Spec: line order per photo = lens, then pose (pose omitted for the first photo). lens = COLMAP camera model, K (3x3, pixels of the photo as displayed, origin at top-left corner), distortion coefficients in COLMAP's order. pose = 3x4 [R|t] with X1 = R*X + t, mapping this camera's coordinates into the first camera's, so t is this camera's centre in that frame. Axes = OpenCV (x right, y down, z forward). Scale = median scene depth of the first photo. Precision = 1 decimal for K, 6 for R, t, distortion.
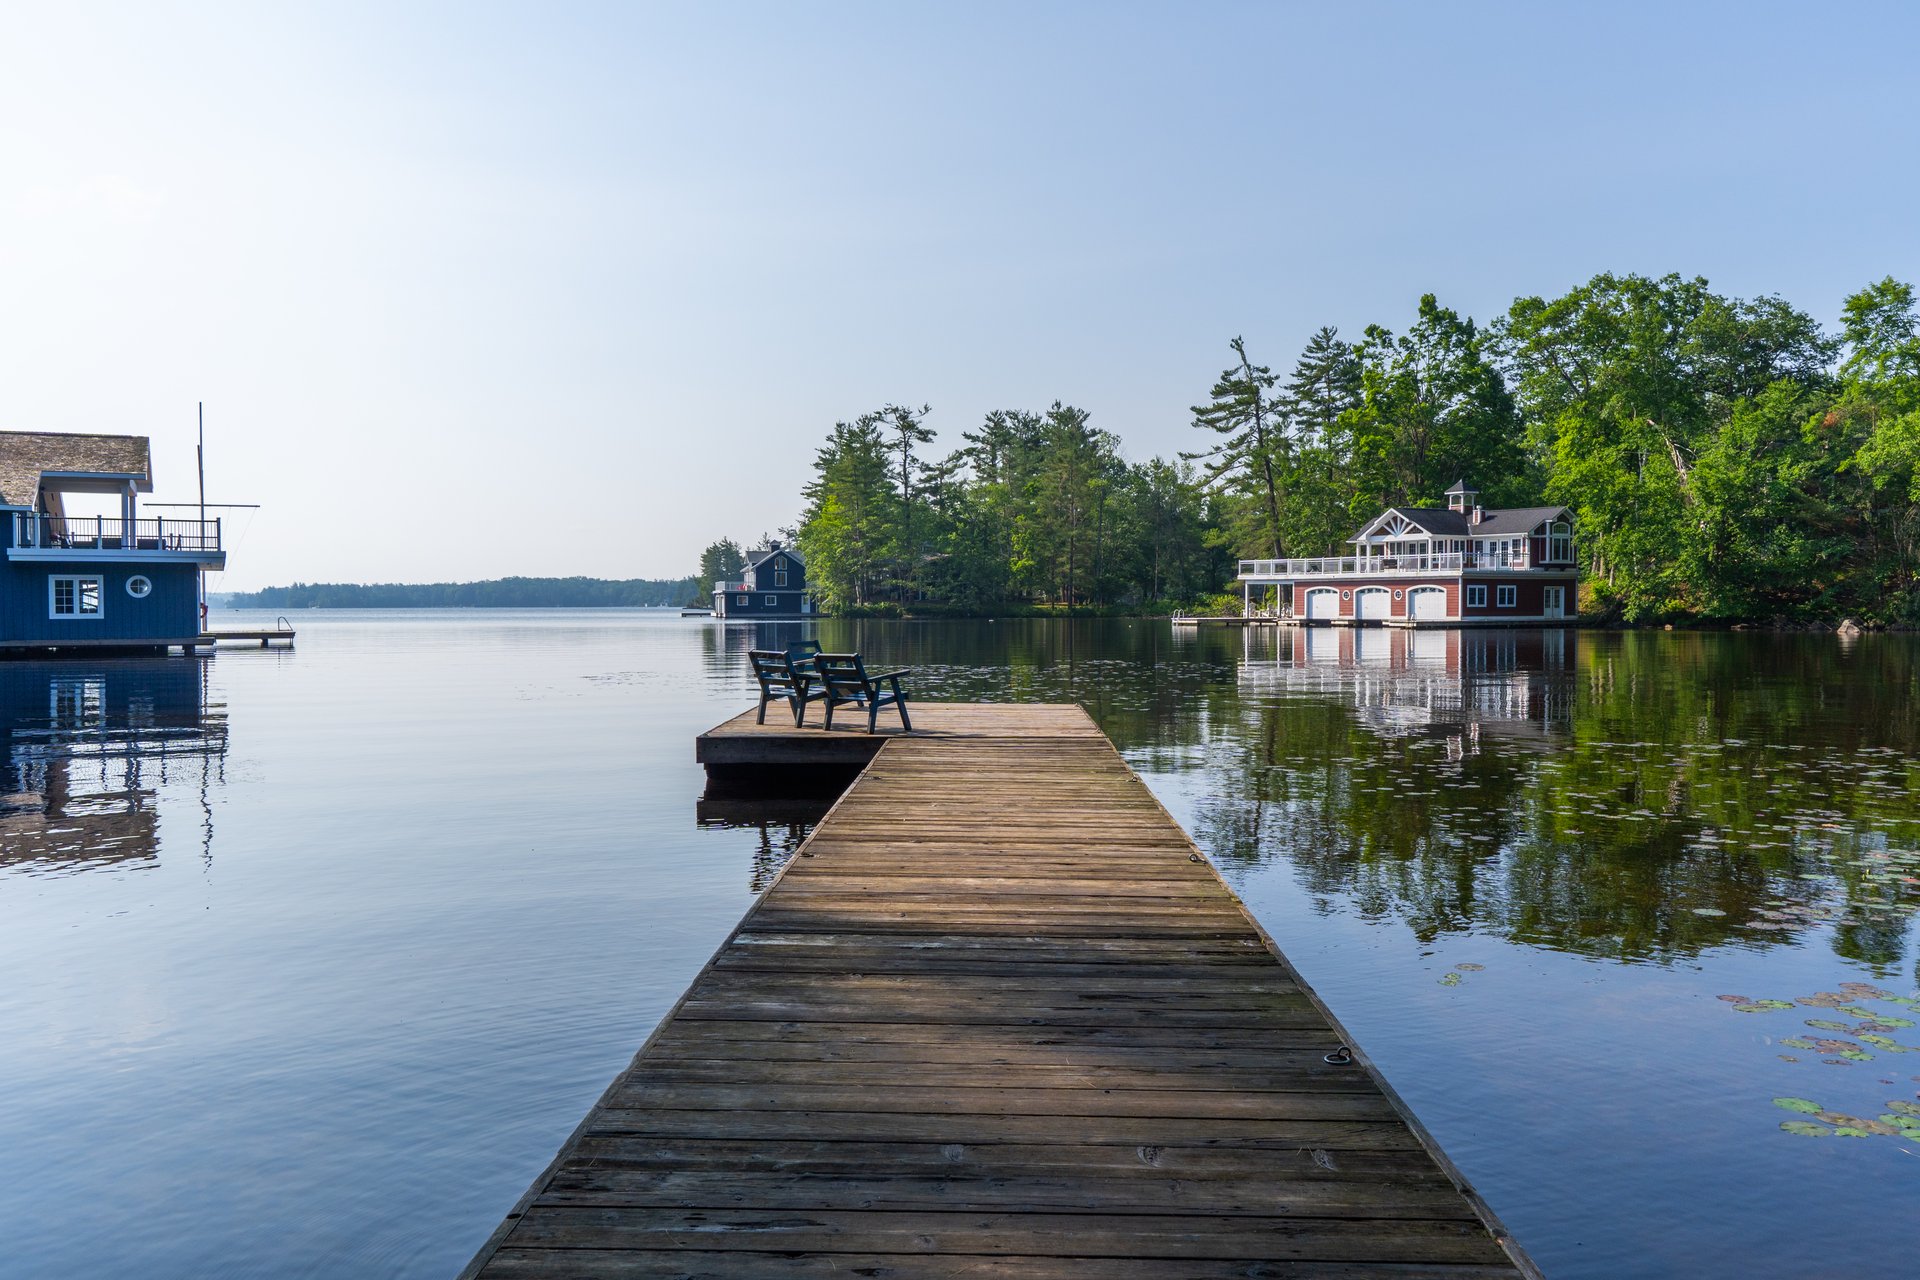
lens RADIAL K [[1517.2, 0, 962.2], [0, 1517.2, 618.4], [0, 0, 1]] dist [-0.003195, 0.004007]
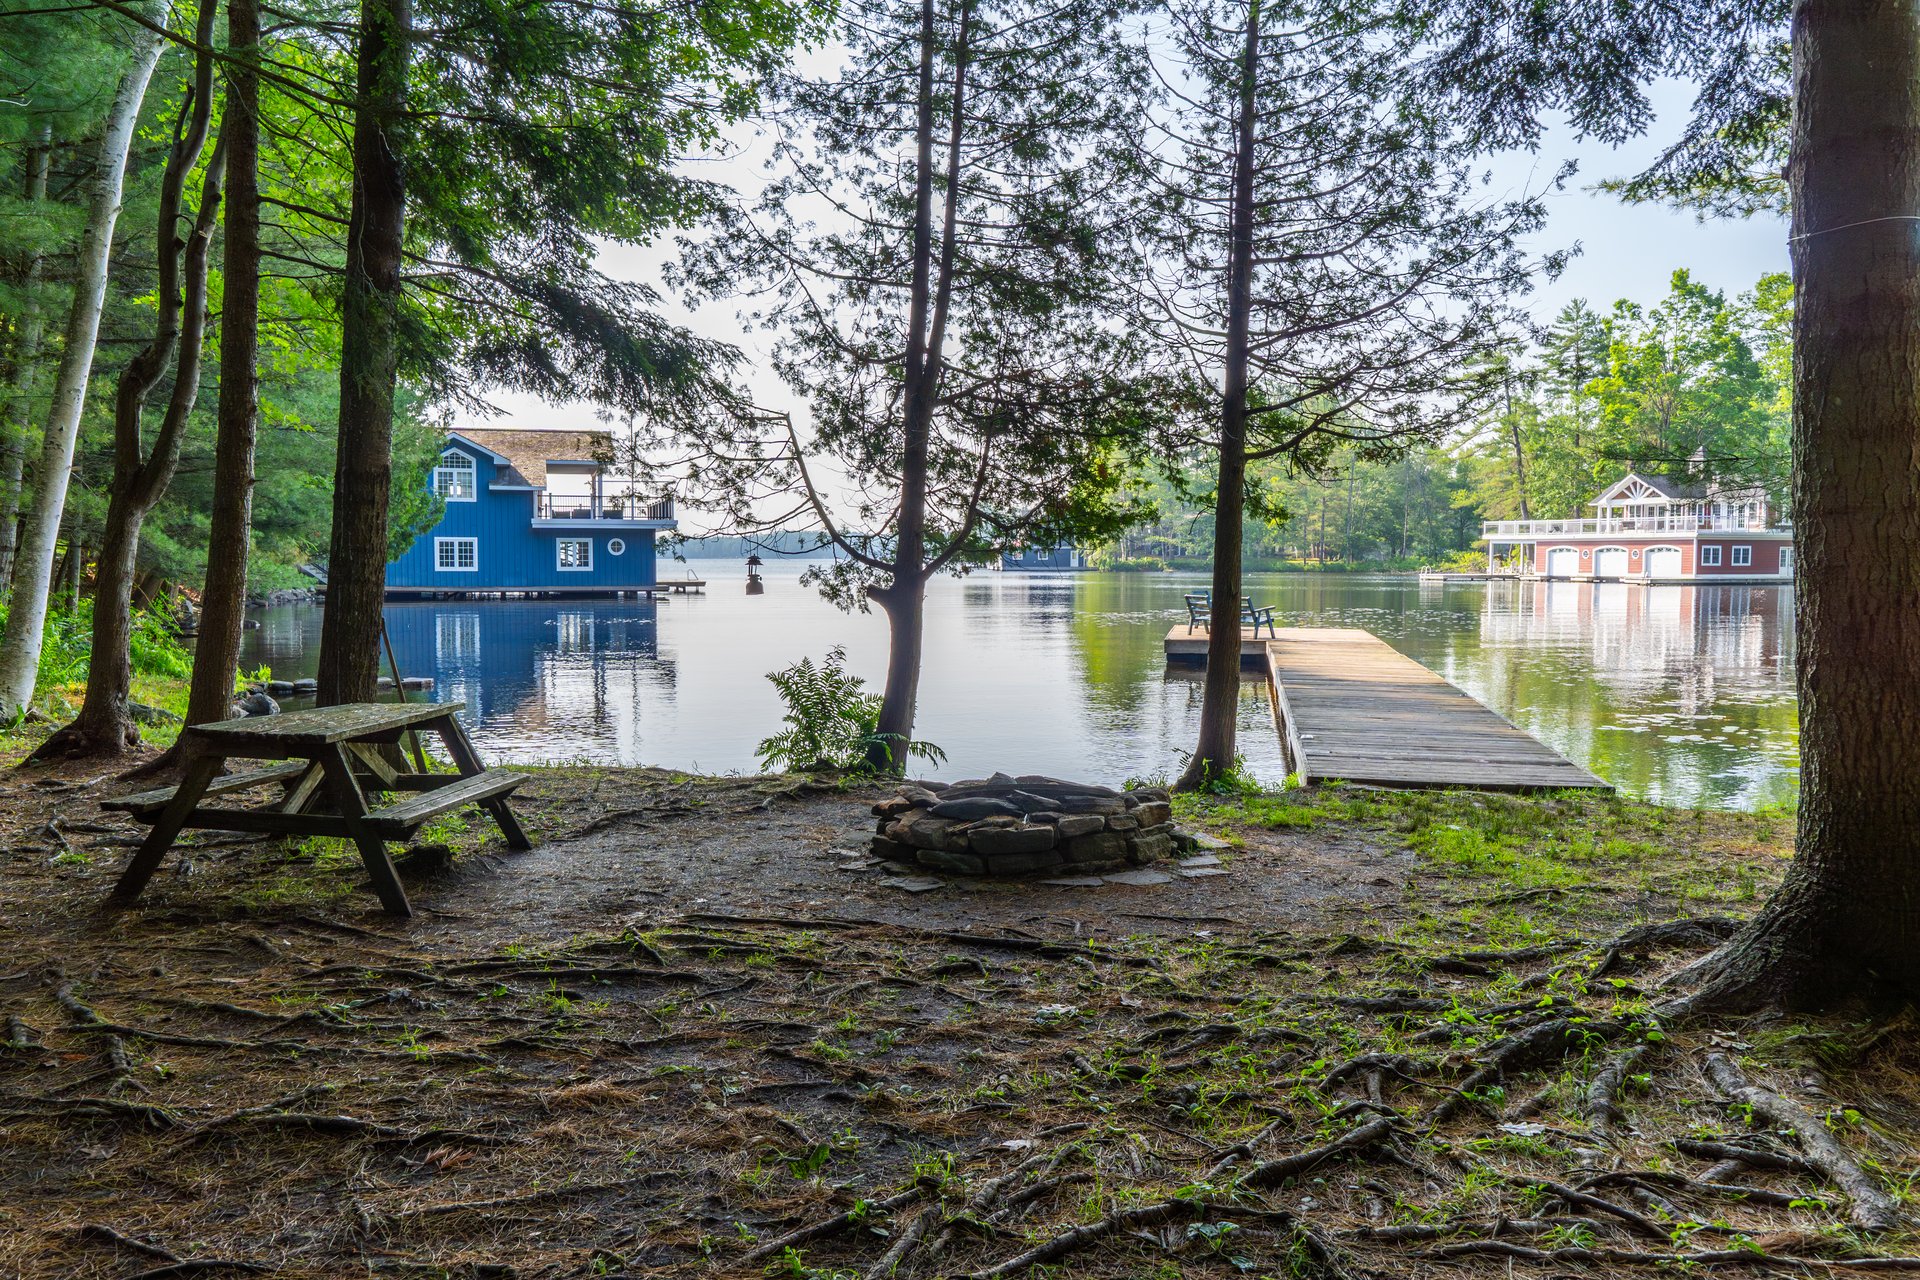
lens RADIAL K [[1480.2, 0, 960.0], [0, 1480.2, 640.0], [0, 0, 1]] dist [-0.001001, 0.000827]
pose [[0.986738, 0.013444, -0.161764, -0.016852], [-0.005865, 0.998866, 0.047243, -0.001094], [0.162216, -0.045668, 0.985698, -0.117354]]
